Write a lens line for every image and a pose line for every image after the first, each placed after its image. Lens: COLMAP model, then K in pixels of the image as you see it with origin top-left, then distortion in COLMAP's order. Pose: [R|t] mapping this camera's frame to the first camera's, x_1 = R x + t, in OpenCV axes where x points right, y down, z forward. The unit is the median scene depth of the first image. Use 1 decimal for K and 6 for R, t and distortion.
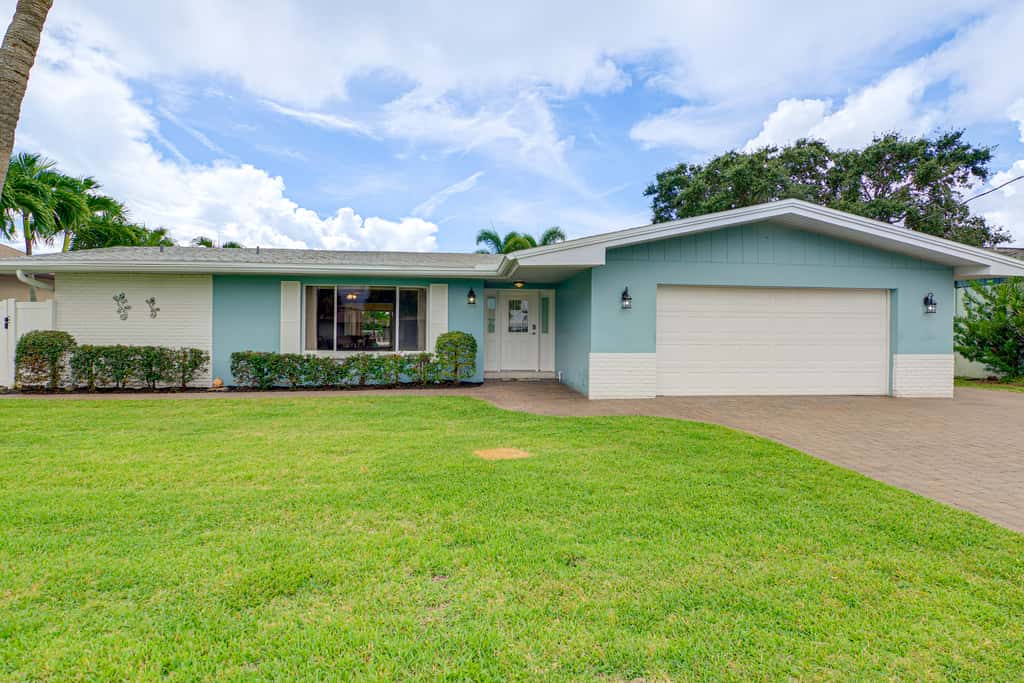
lens RADIAL K [[557.0, 0, 512.0], [0, 557.0, 341.5], [0, 0, 1]] dist [-0.017798, -0.000259]
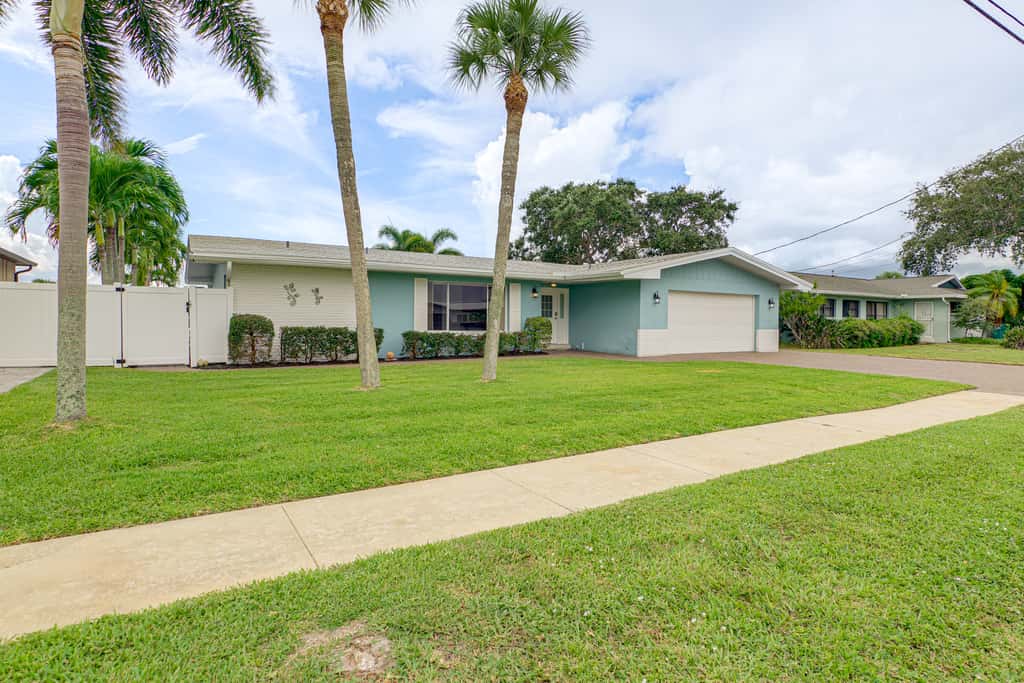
lens RADIAL K [[559.6, 0, 517.8], [0, 559.6, 316.7], [0, 0, 1]] dist [0.001385, -0.000524]
pose [[0.894837, 0.005198, 0.446364, -0.774837], [0.002883, 0.999844, -0.017423, 0.007979], [-0.446384, 0.016878, 0.894682, -0.304586]]
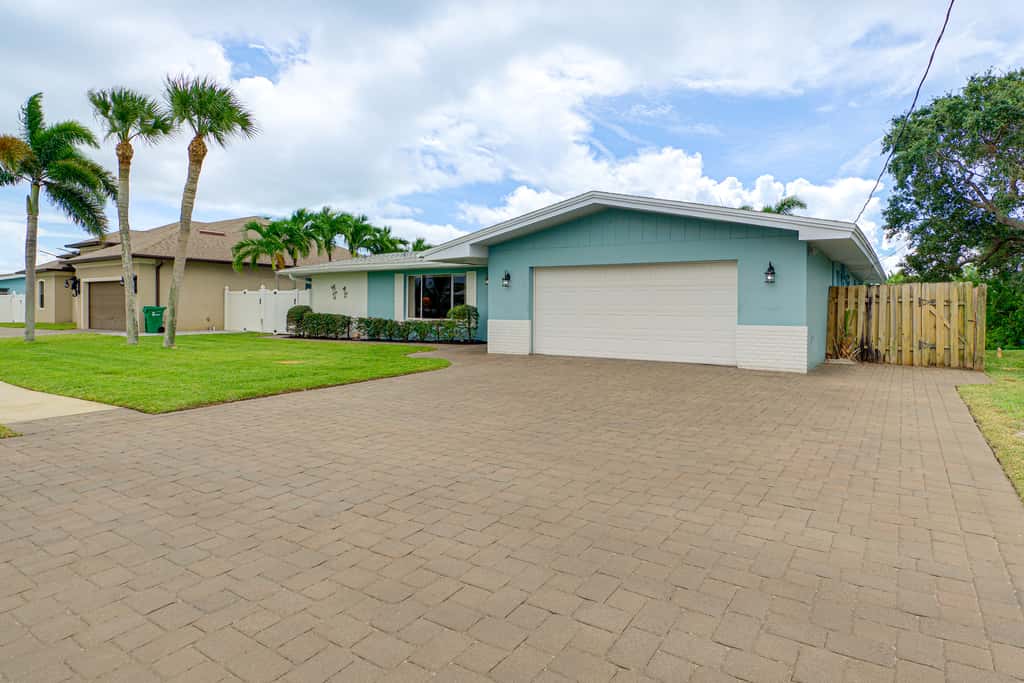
lens RADIAL K [[559.6, 0, 517.8], [0, 559.6, 316.7], [0, 0, 1]] dist [0.001385, -0.000524]
pose [[0.768549, 0.007817, -0.639744, 0.879826], [-0.004786, 0.999968, 0.006470, 0.002208], [0.639773, -0.001910, 0.768561, -0.018378]]
